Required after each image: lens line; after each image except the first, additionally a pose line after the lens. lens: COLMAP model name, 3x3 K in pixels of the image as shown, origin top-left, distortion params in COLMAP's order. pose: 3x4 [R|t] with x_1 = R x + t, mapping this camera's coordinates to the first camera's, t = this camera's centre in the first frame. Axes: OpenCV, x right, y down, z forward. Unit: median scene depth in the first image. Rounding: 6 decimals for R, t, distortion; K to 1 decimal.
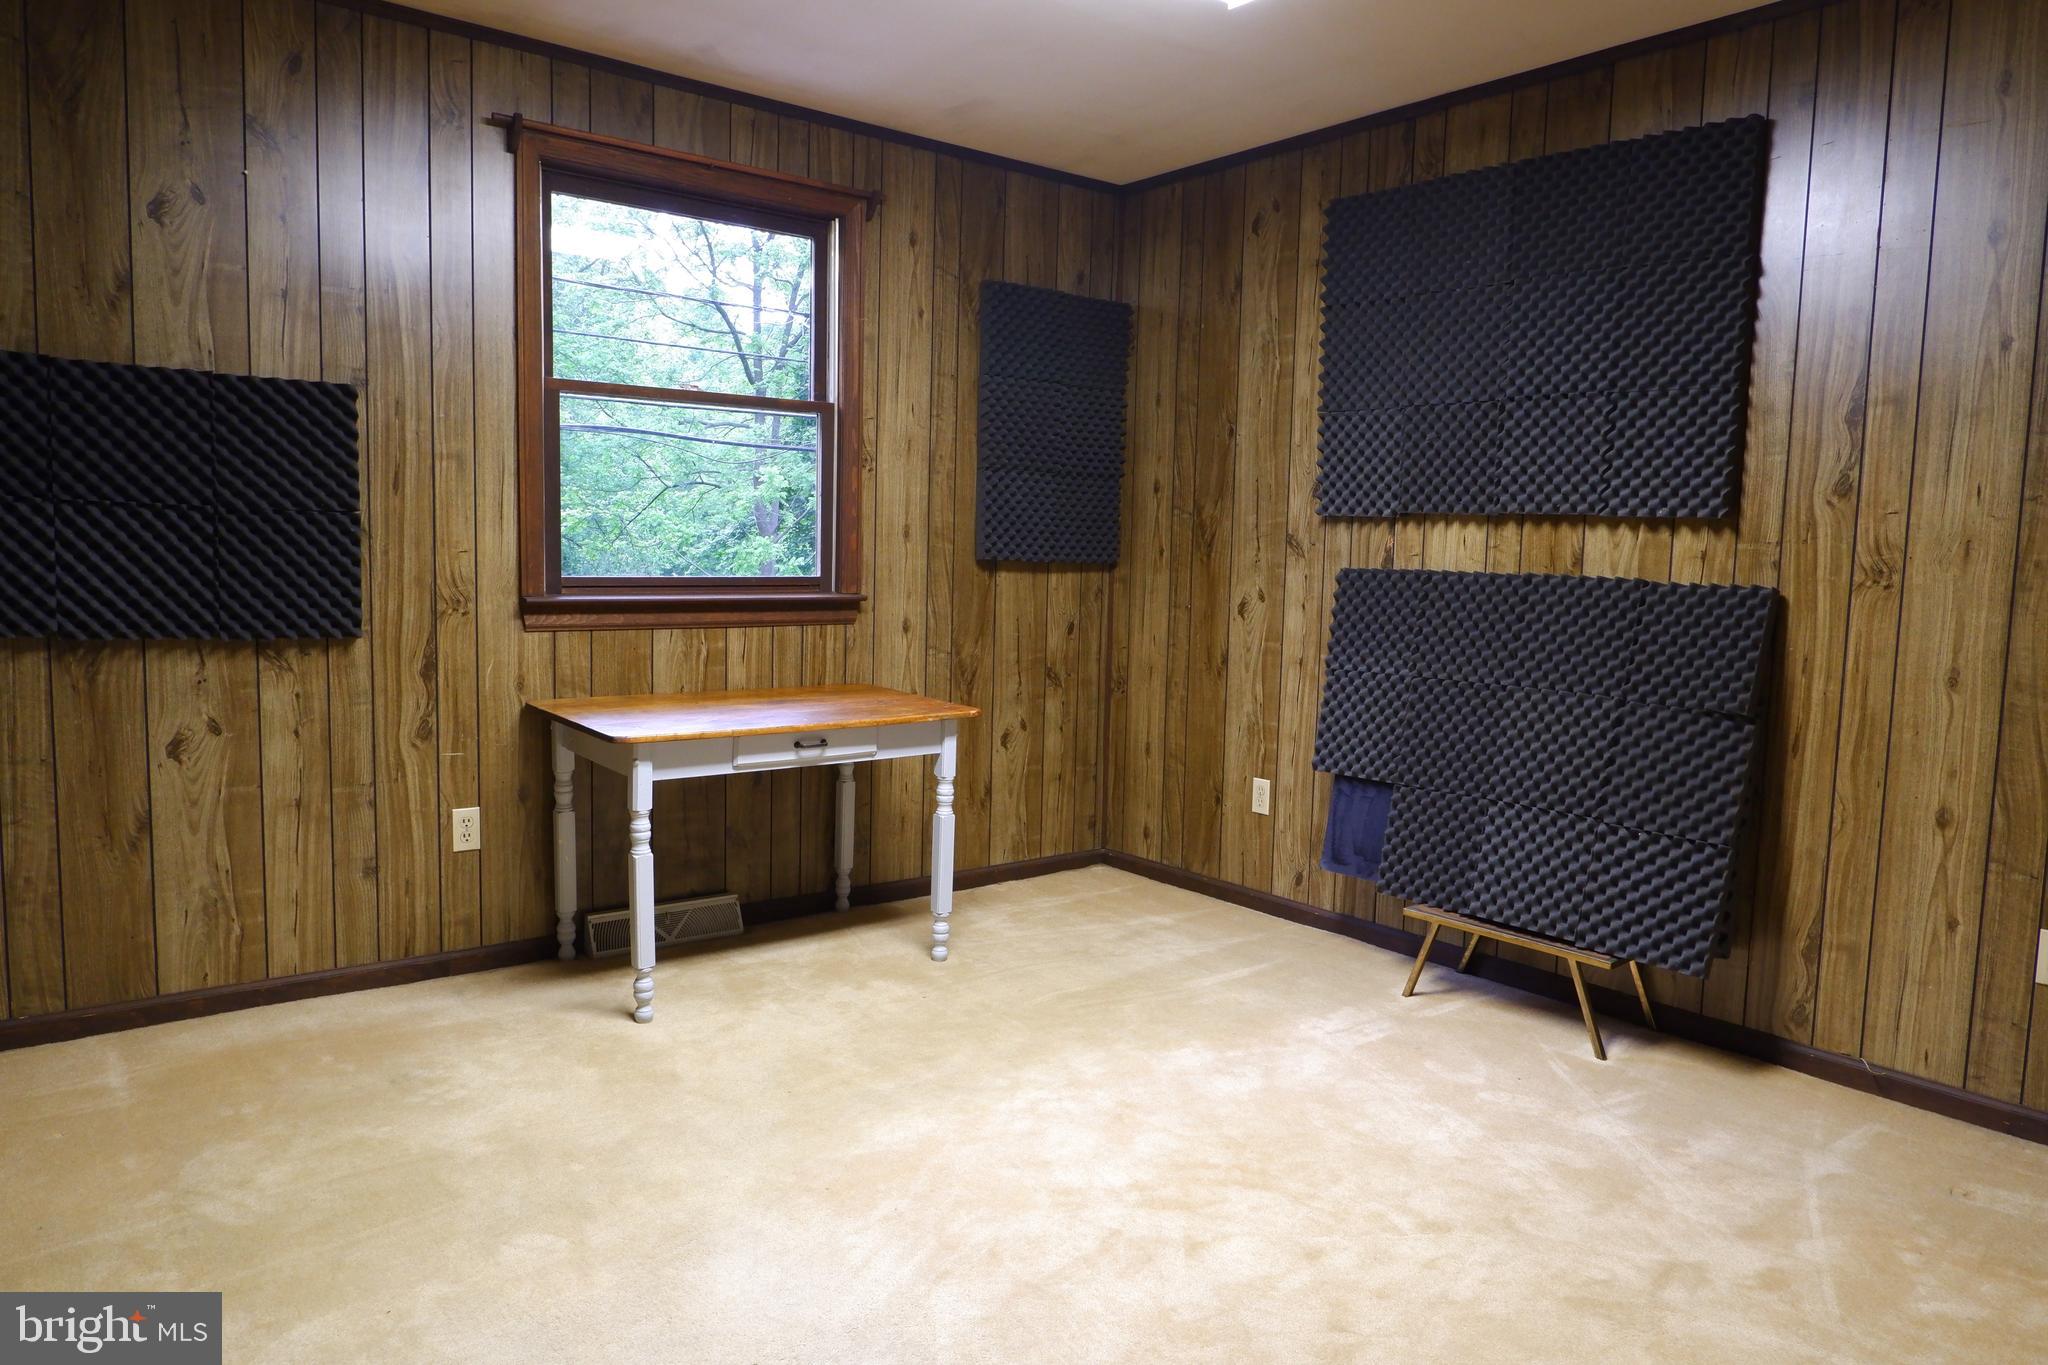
lens RADIAL K [[1351.0, 0, 1024.0], [0, 1351.0, 682.5], [0, 0, 1]] dist [-0.005901, -0.002036]
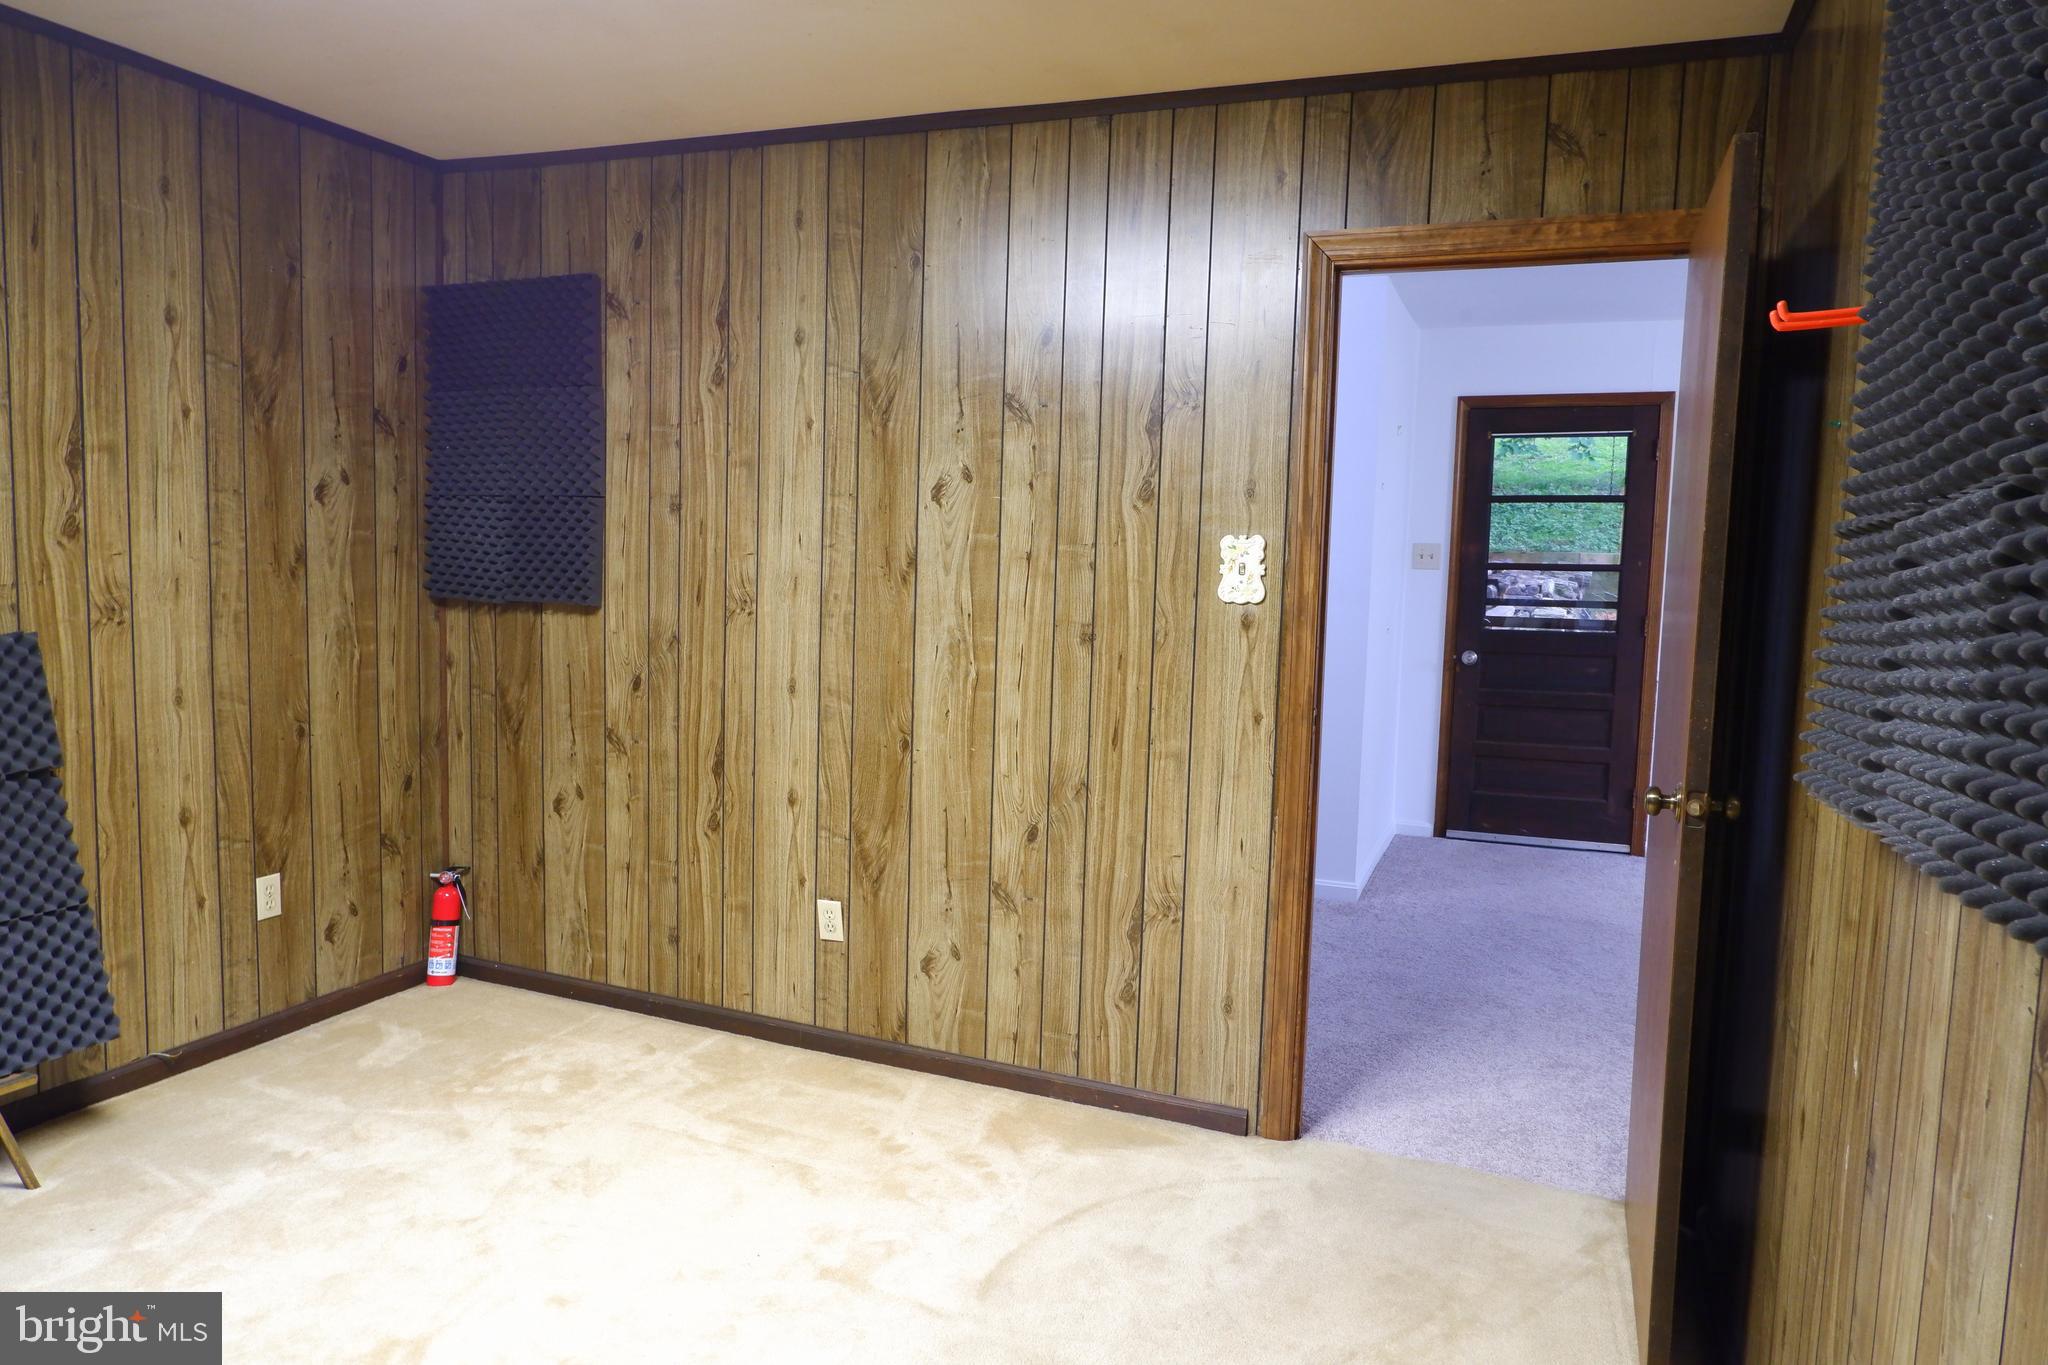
lens RADIAL K [[1351.0, 0, 1024.0], [0, 1351.0, 682.5], [0, 0, 1]] dist [-0.005901, -0.002036]
pose [[-0.510137, -0.129955, 0.850219, -0.463369], [0.036010, 0.984426, 0.172074, -0.131979], [-0.859339, 0.118397, -0.497512, 0.665549]]
